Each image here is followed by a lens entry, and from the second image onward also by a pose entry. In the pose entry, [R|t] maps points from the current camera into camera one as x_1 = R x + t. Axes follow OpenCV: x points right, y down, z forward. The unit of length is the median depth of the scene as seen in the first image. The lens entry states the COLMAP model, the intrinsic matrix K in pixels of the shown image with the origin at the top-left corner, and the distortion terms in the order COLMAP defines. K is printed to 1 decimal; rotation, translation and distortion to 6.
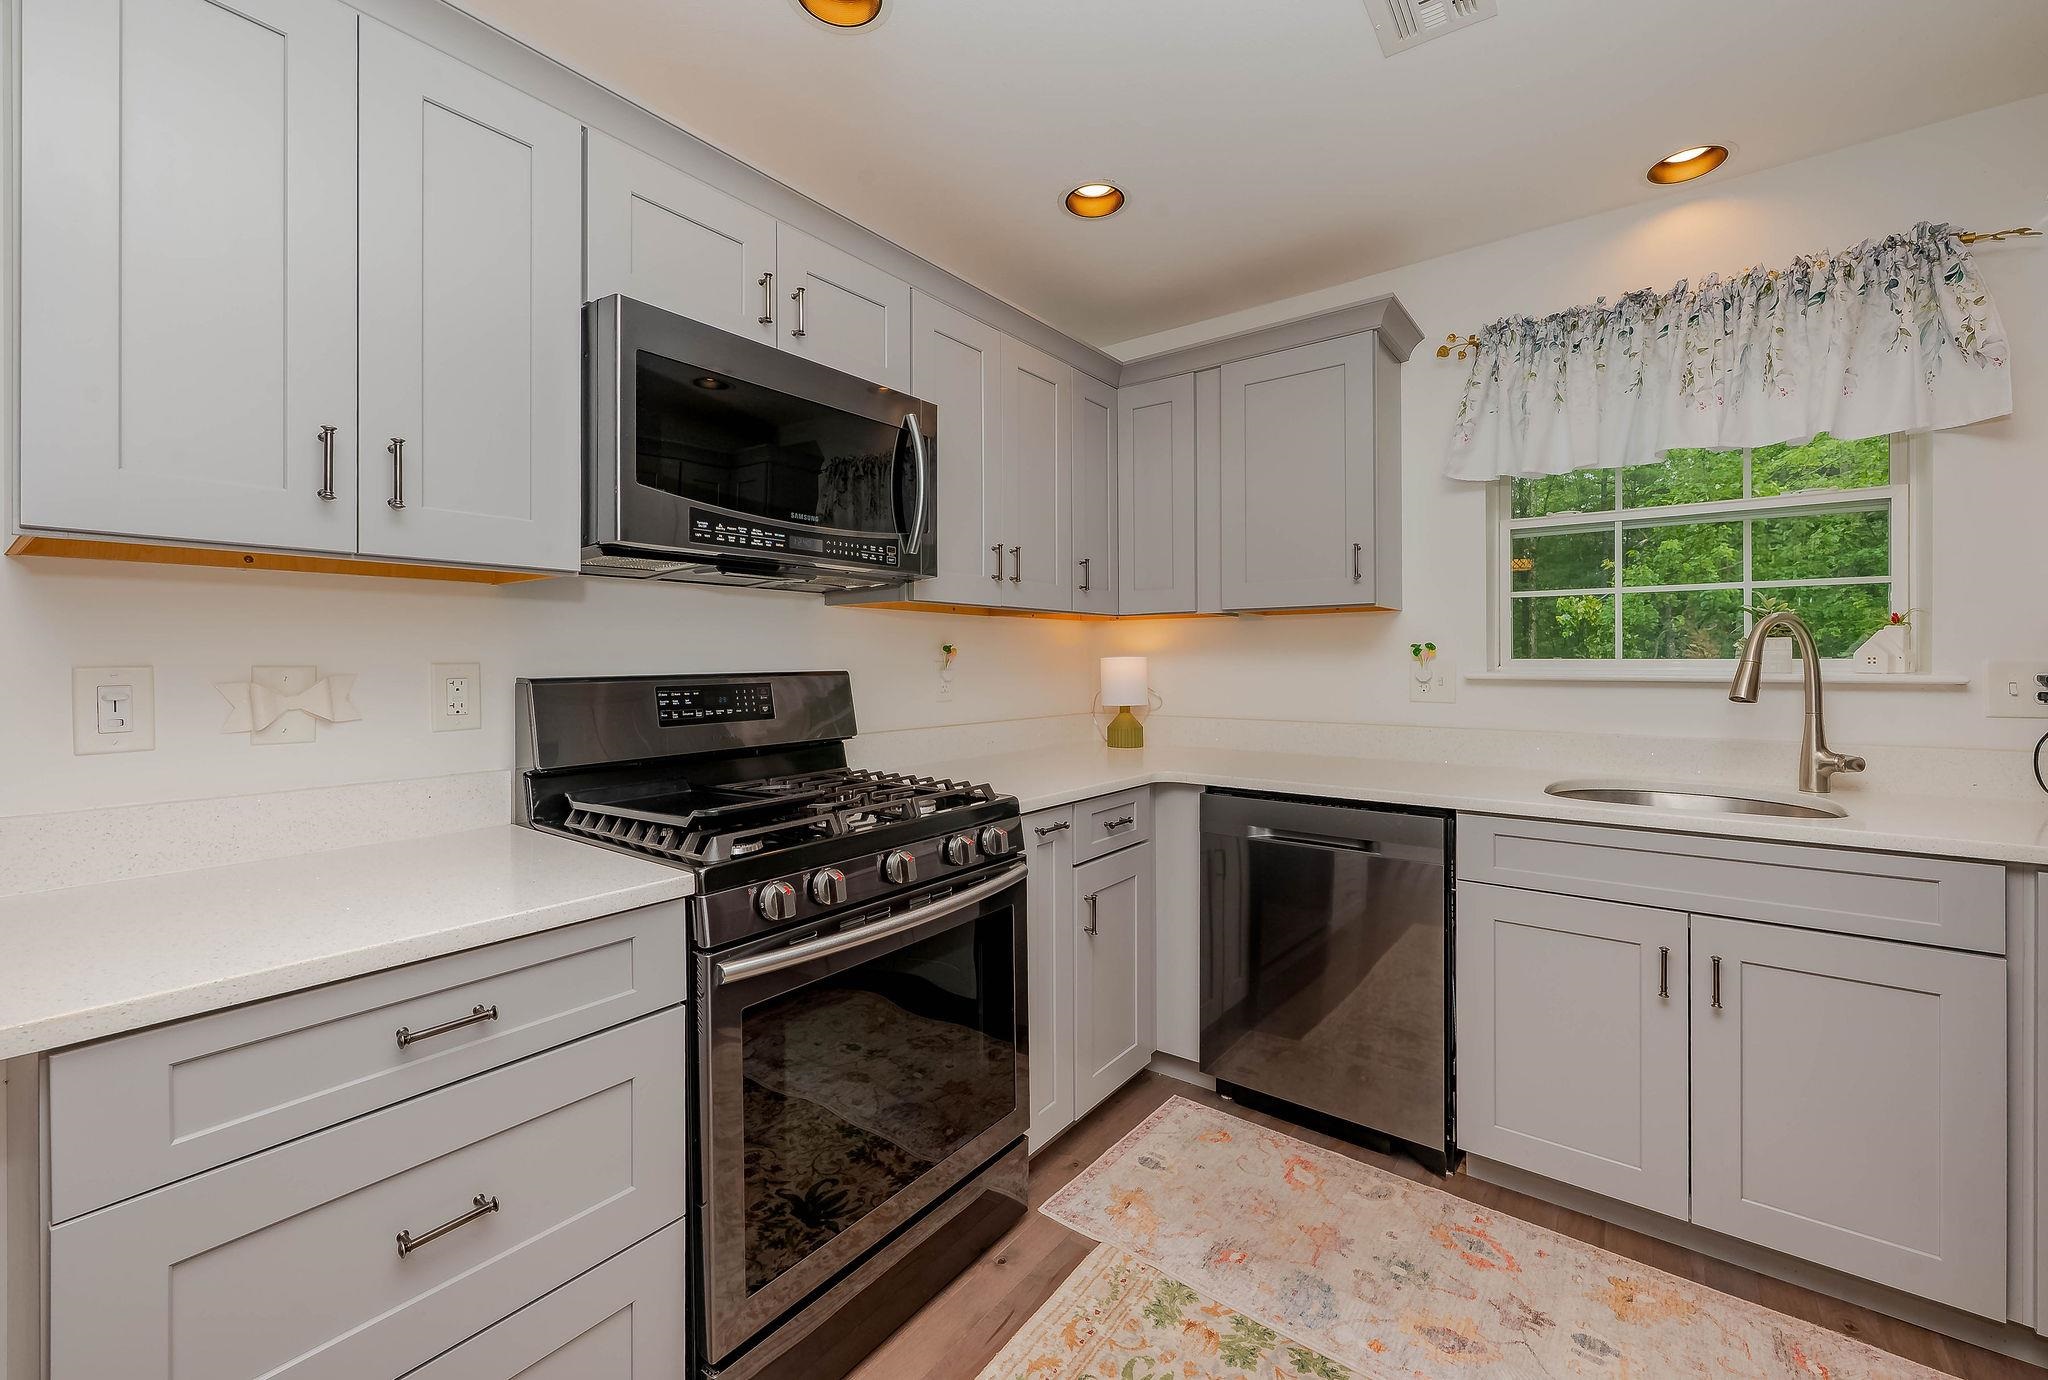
lens RADIAL K [[845.4, 0, 1001.7], [0, 845.4, 664.1], [0, 0, 1]] dist [-0.002028, 0.000244]
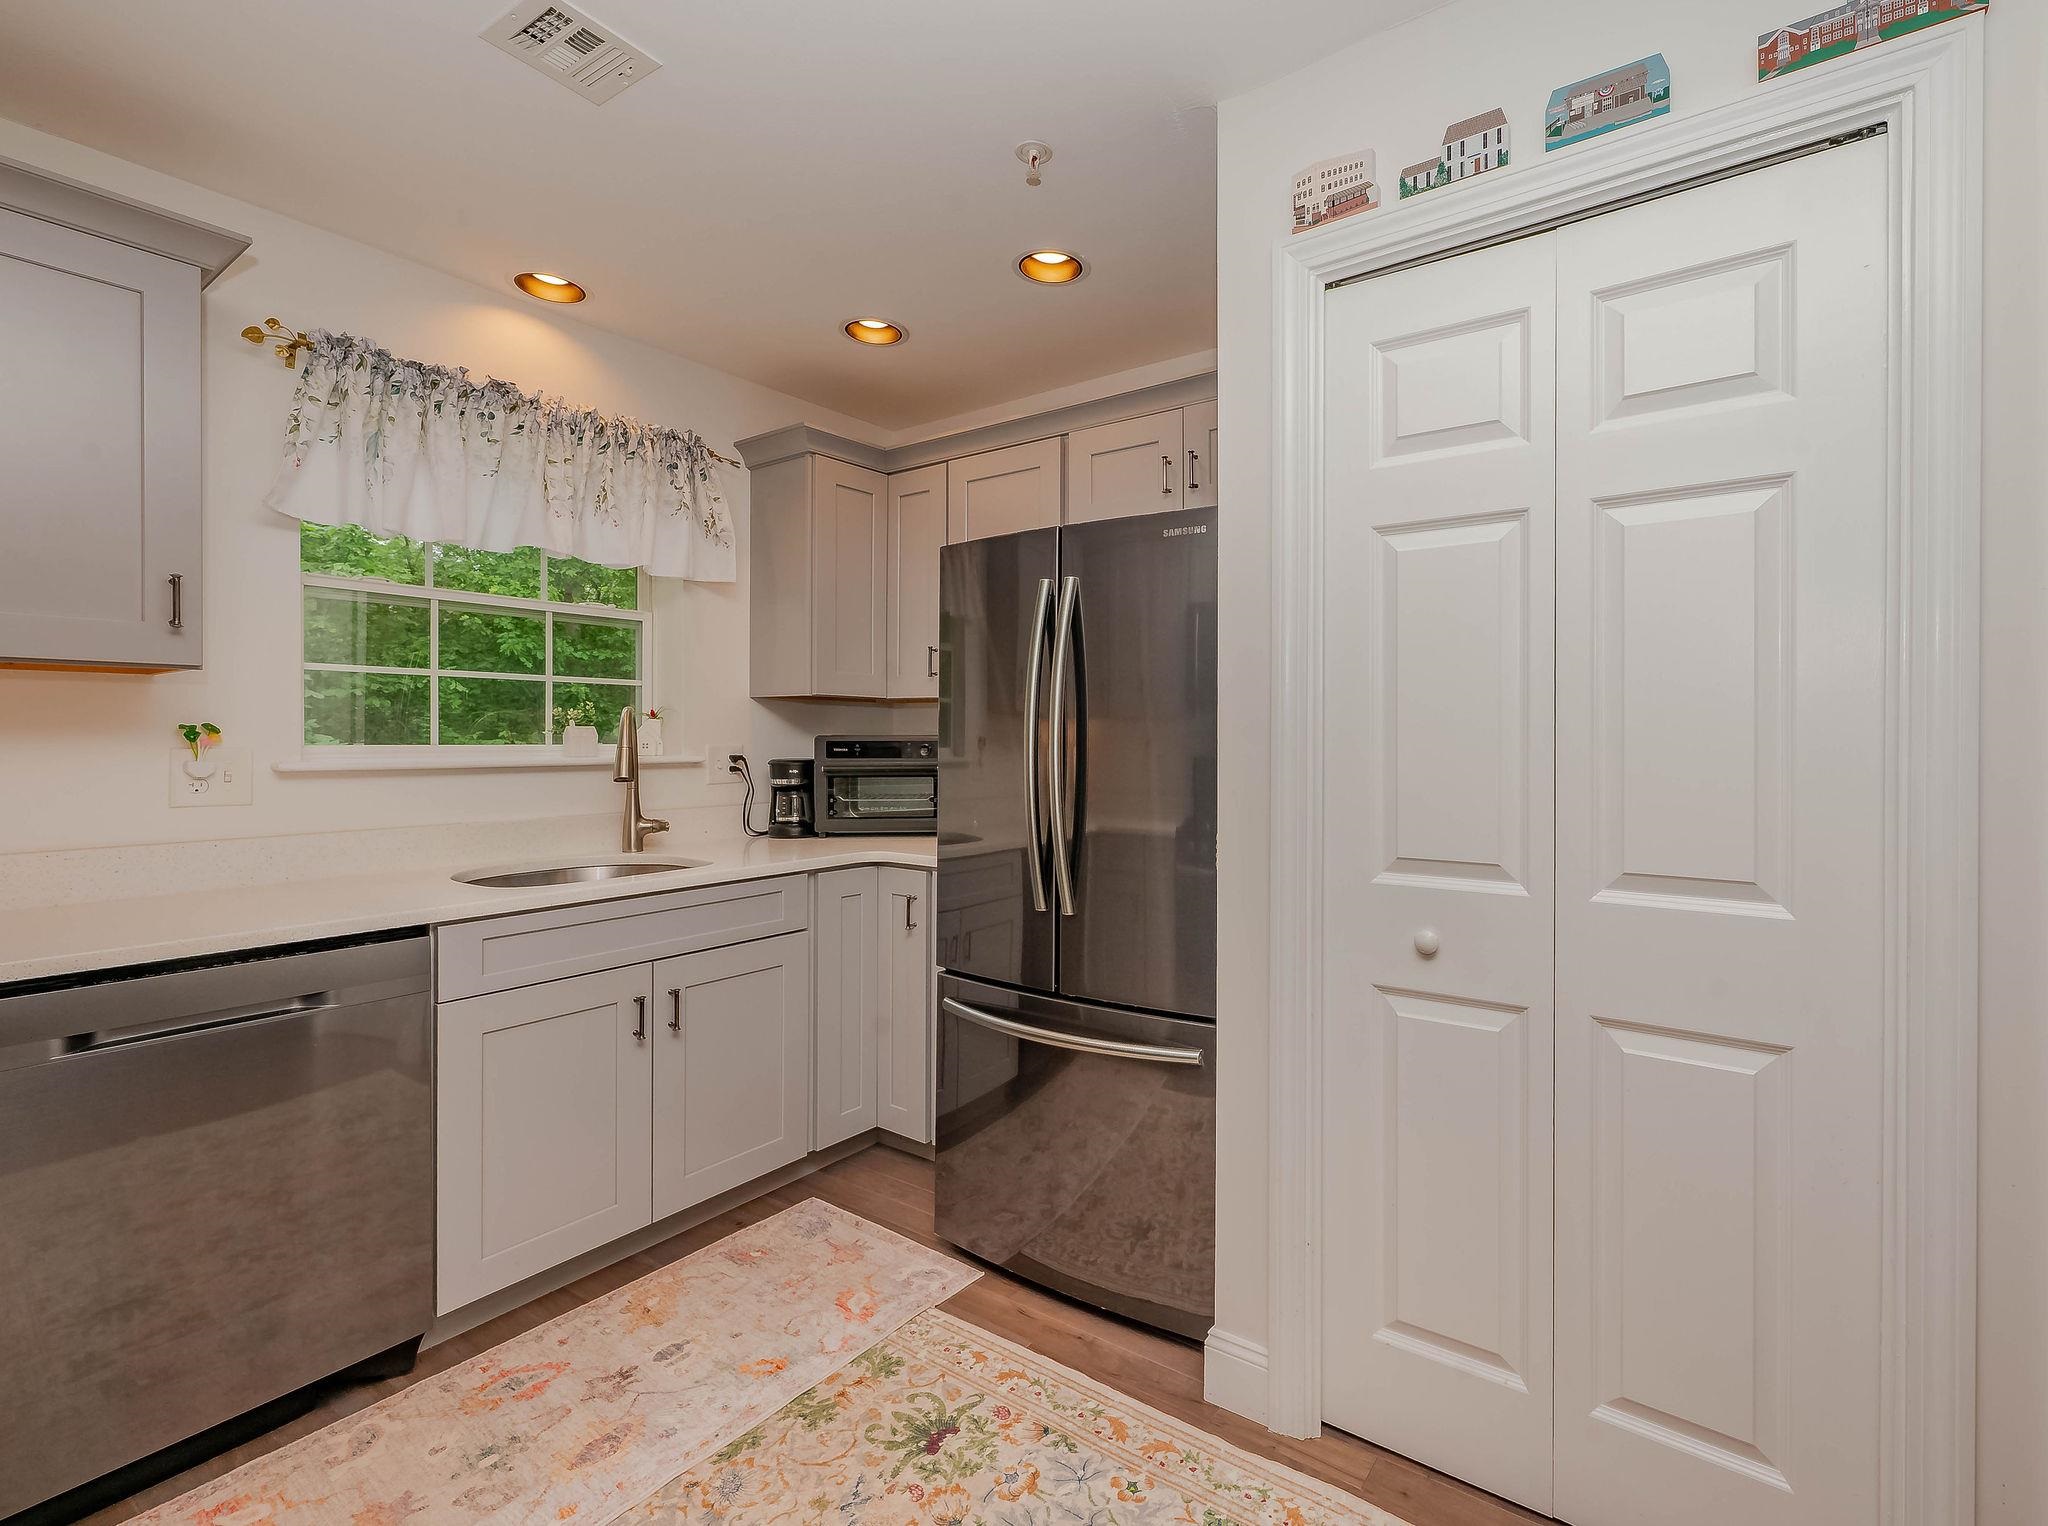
lens RADIAL K [[896.1, 0, 1170.8], [0, 896.1, 741.8], [0, 0, 1]] dist [0.001684, -0.000470]
pose [[-0.092702, -0.001039, 0.995693, -0.455270], [0.004373, 0.999989, 0.001451, -0.009395], [-0.995684, 0.004489, -0.092697, 0.355725]]
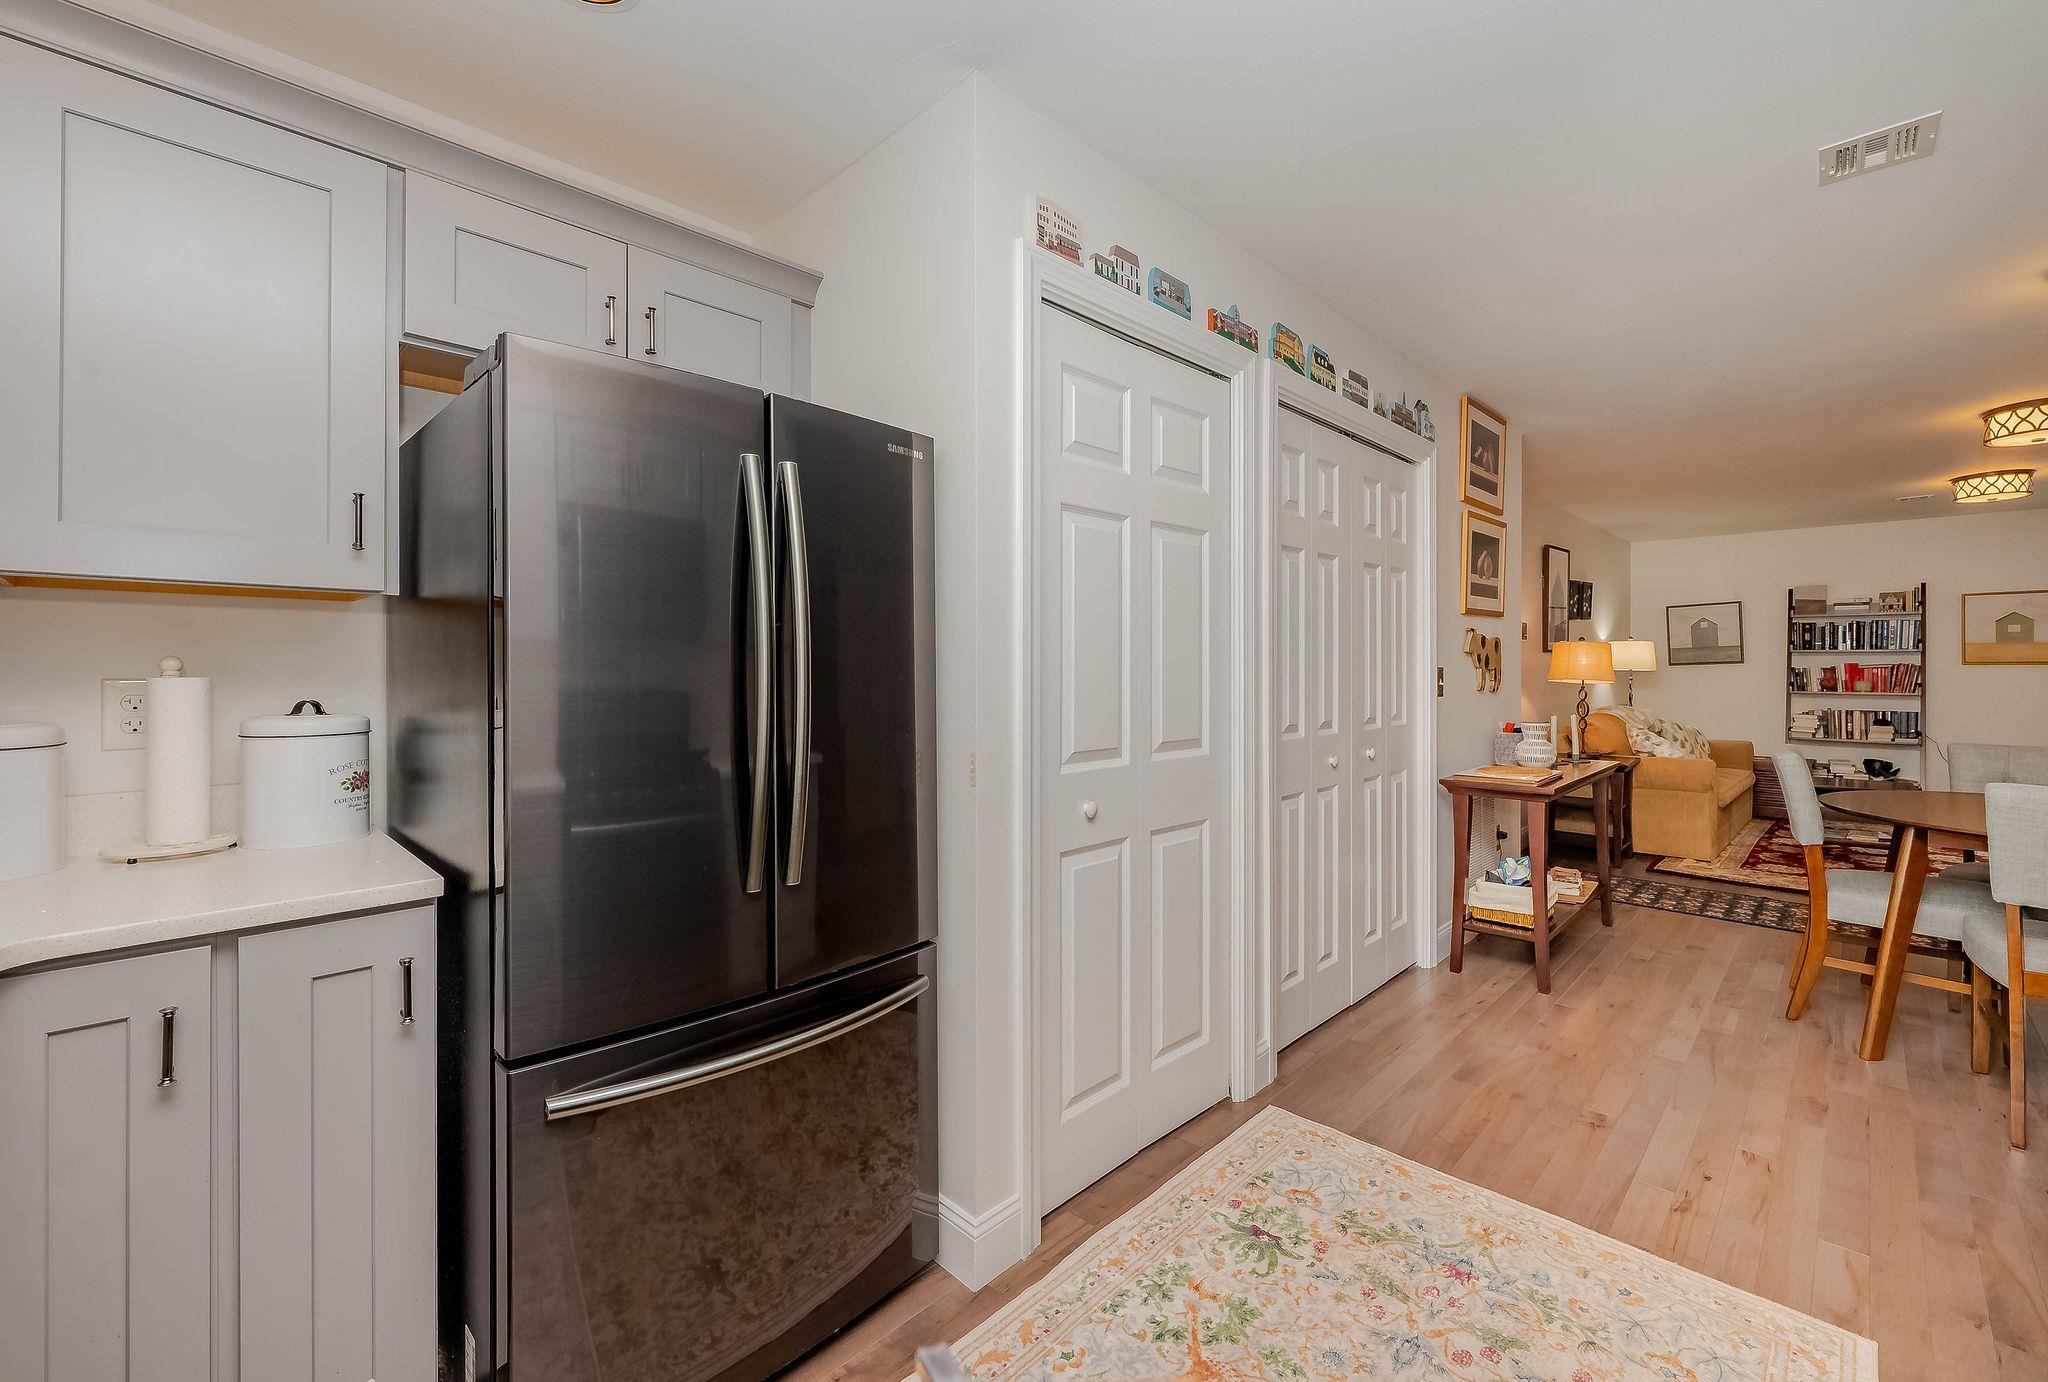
lens RADIAL K [[831.3, 0, 1033.1], [0, 831.3, 666.5], [0, 0, 1]] dist [-0.011982, -0.000561]
pose [[-0.989316, 0.004596, 0.145712, 0.241331], [0.005503, 0.999968, 0.005823, -0.013750], [-0.145681, 0.006563, -0.989310, 1.088011]]
